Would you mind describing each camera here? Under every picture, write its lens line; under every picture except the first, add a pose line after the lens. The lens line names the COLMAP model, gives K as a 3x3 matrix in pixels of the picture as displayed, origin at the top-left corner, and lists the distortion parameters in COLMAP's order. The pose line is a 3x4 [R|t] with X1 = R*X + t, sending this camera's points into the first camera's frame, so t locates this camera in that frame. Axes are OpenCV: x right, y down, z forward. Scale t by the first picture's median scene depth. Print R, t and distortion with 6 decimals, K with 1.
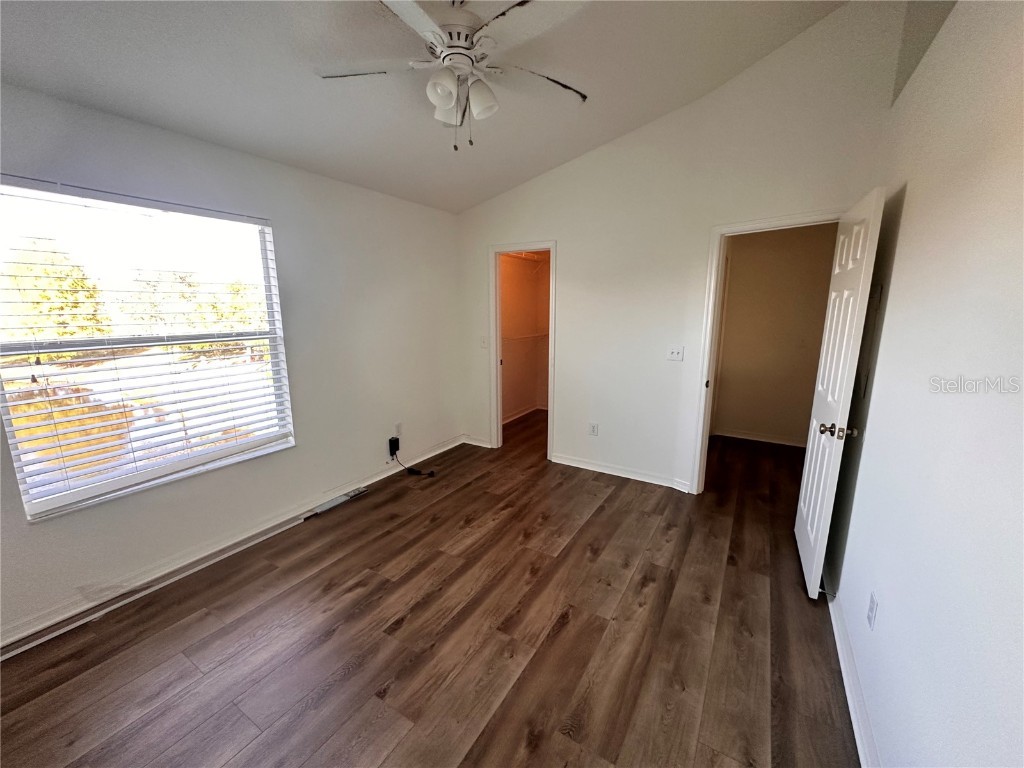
lens RADIAL K [[405.9, 0, 515.2], [0, 405.9, 386.4], [0, 0, 1]] dist [-0.003566, 0.000604]
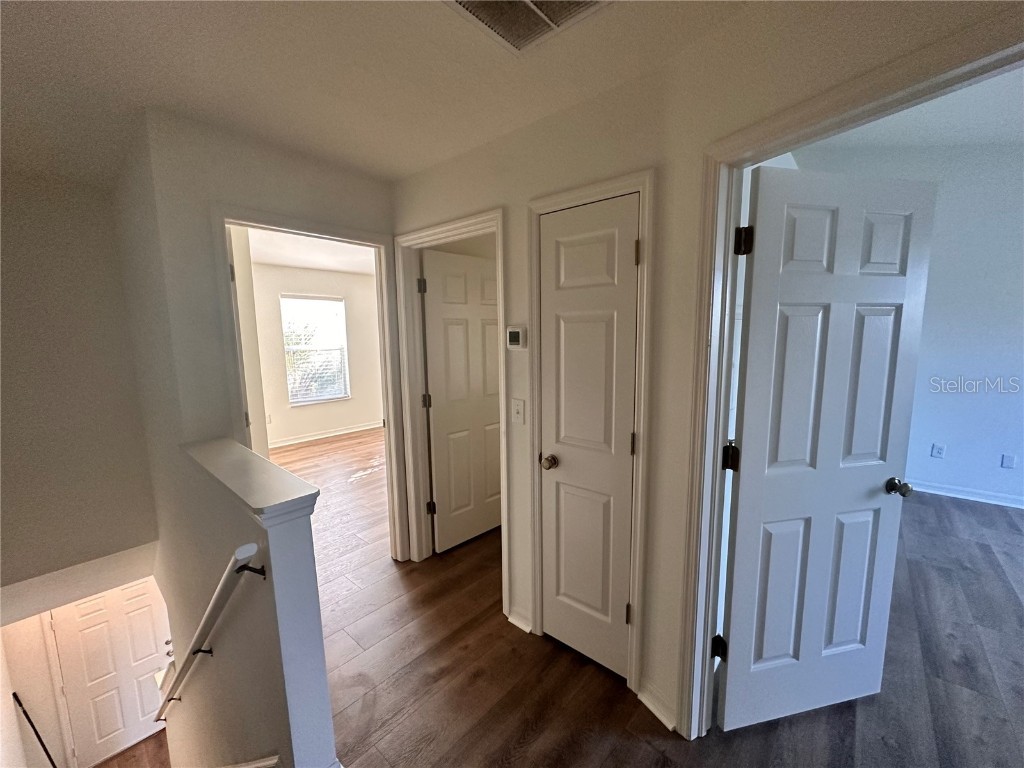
lens RADIAL K [[405.9, 0, 513.3], [0, 405.9, 382.4], [0, 0, 1]] dist [-0.003566, 0.000604]
pose [[-0.985224, -0.011550, 0.170882, 1.185937], [0.042653, 0.949744, 0.310107, -0.374361], [-0.165876, 0.312814, -0.935218, 1.892953]]
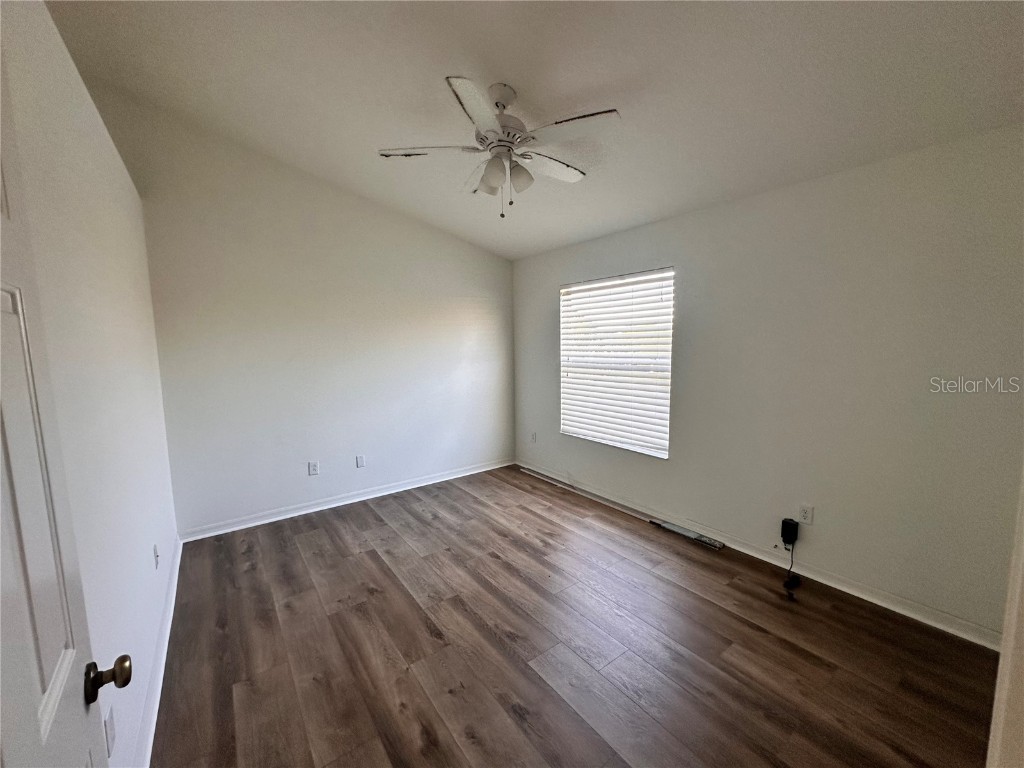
lens RADIAL K [[405.9, 0, 513.8], [0, 405.9, 383.7], [0, 0, 1]] dist [-0.003566, 0.000604]
pose [[-0.374884, 0.102822, -0.921352, 0.914975], [-0.164050, 0.970789, 0.175088, -0.268784], [0.912441, 0.216785, -0.347066, 1.353601]]
